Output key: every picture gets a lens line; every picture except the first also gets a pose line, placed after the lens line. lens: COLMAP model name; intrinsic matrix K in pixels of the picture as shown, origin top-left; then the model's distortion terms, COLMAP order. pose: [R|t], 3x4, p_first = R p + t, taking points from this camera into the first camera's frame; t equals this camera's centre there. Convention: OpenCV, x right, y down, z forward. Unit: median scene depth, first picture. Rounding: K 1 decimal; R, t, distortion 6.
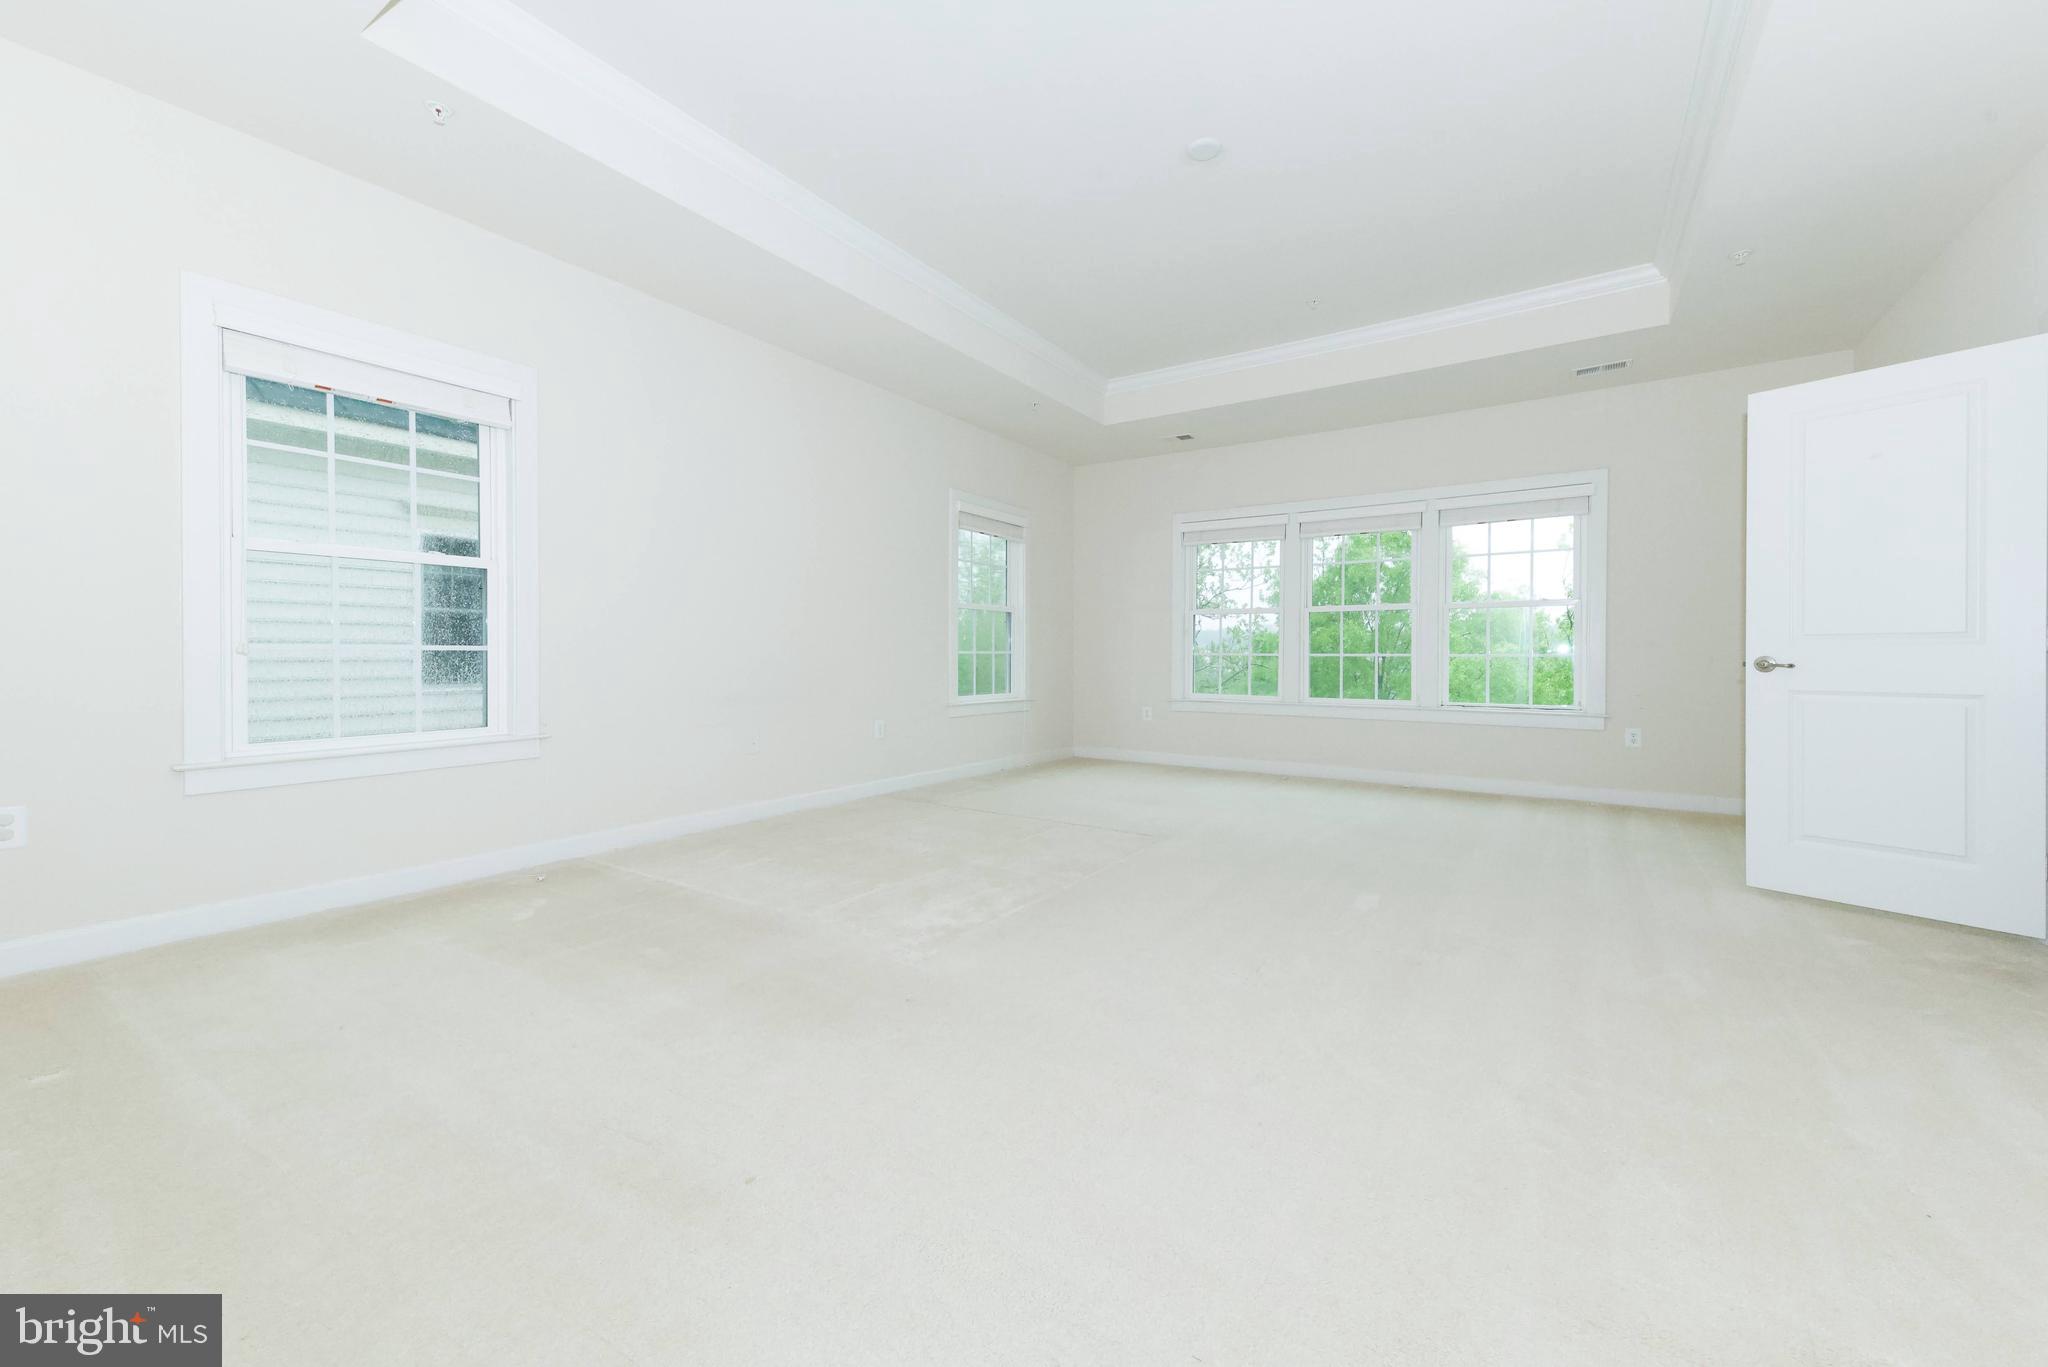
lens RADIAL K [[756.7, 0, 1027.0], [0, 756.7, 656.3], [0, 0, 1]] dist [-0.000109, -0.000010]
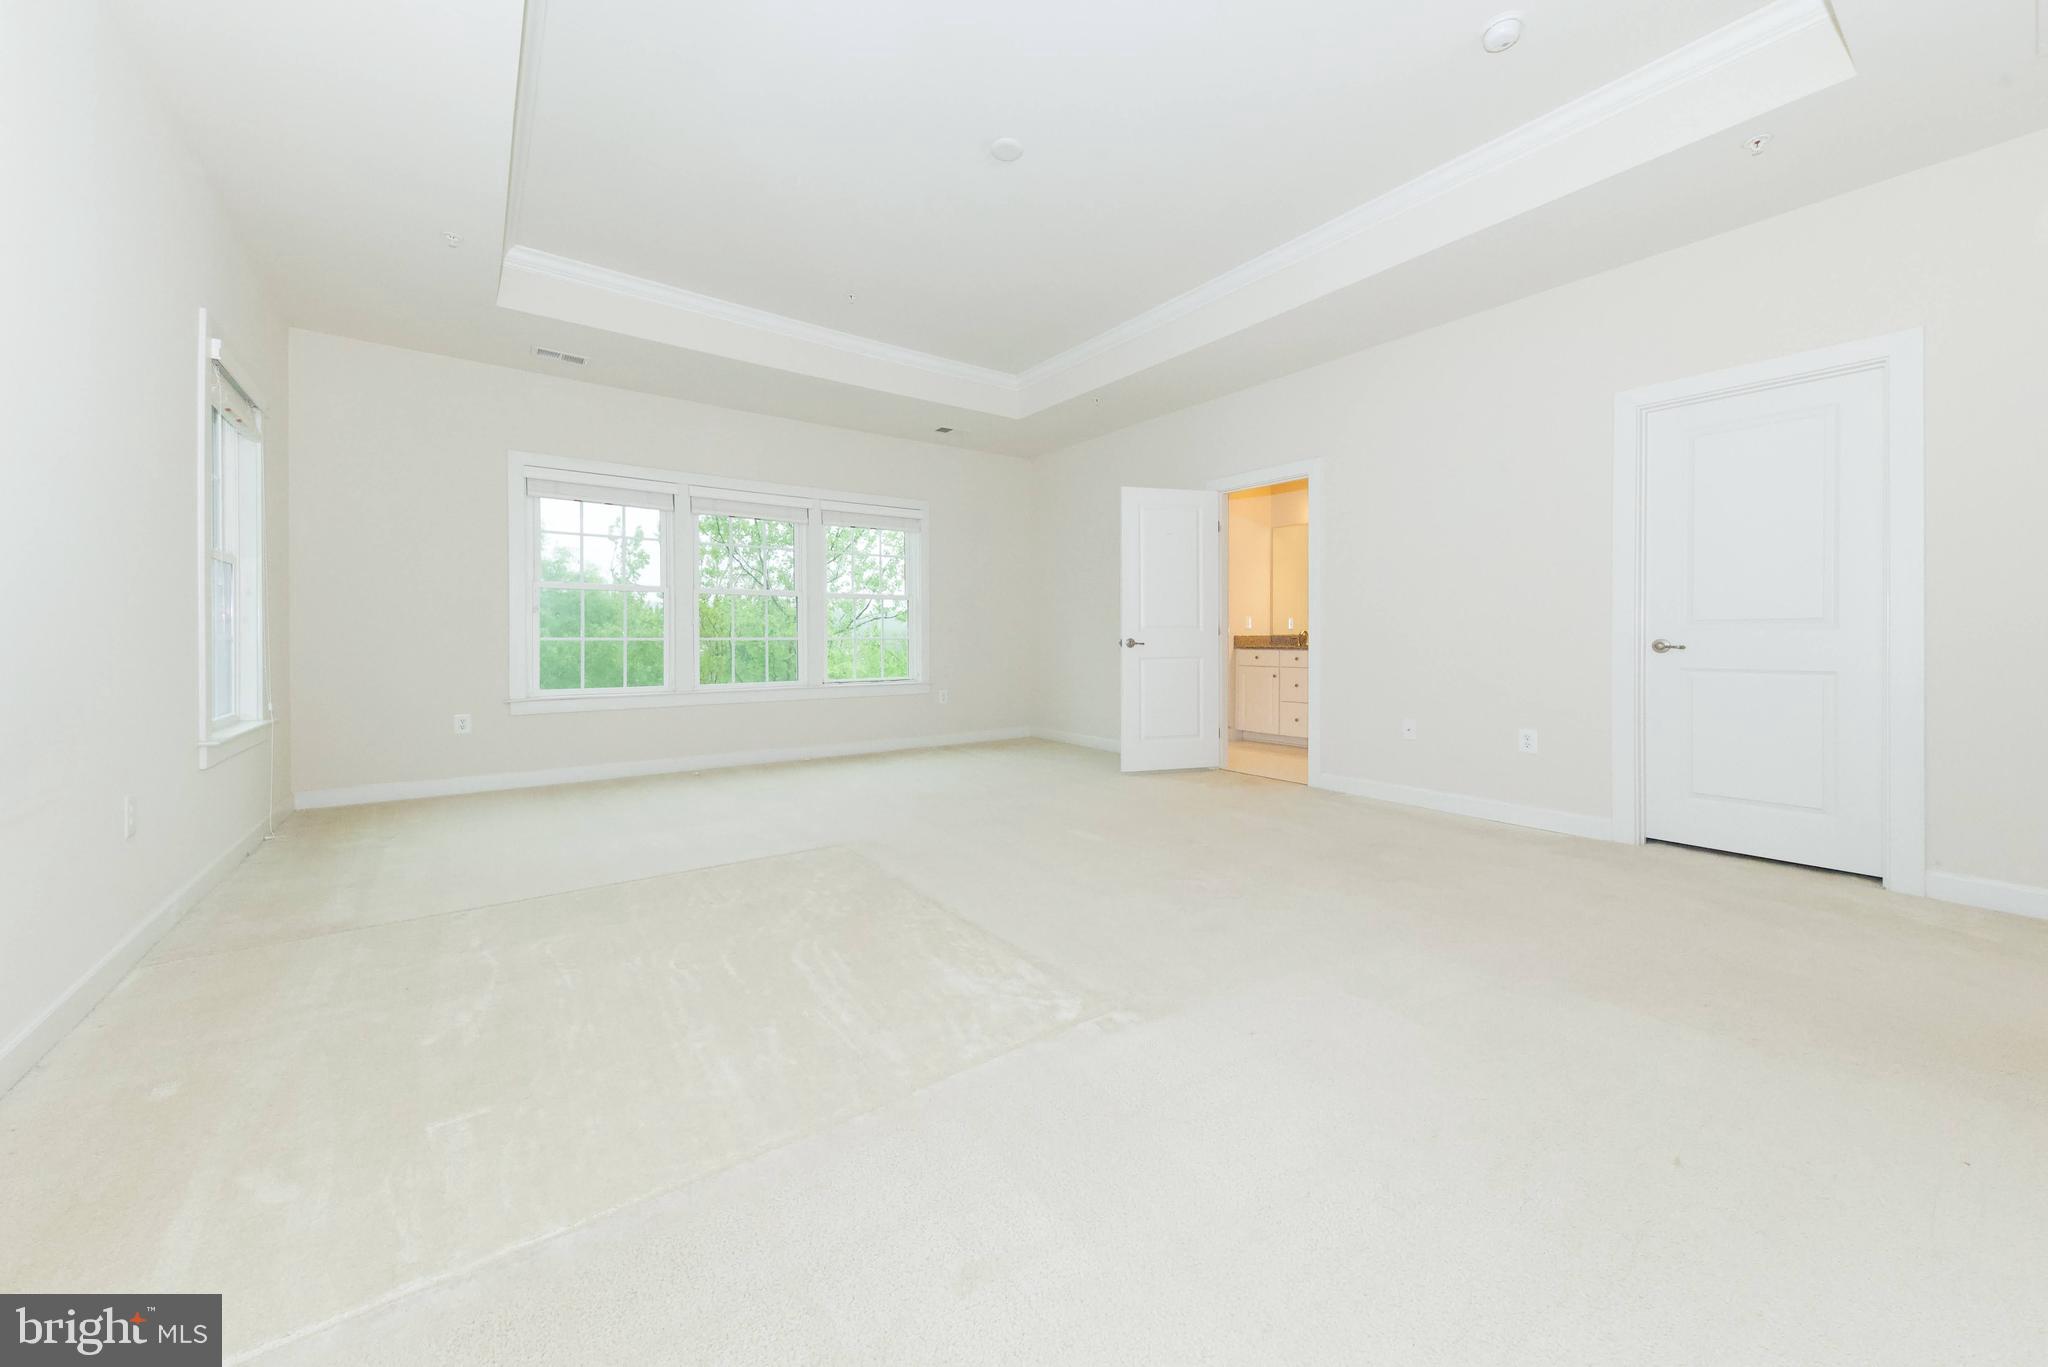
lens RADIAL K [[784.0, 0, 1027.0], [0, 784.0, 633.8], [0, 0, 1]] dist [0.072770, 0.000002]
pose [[0.352122, 0.001274, 0.935953, -0.385972], [0.004913, 0.999983, -0.003210, -0.003186], [-0.935941, 0.005729, 0.352110, 0.263723]]
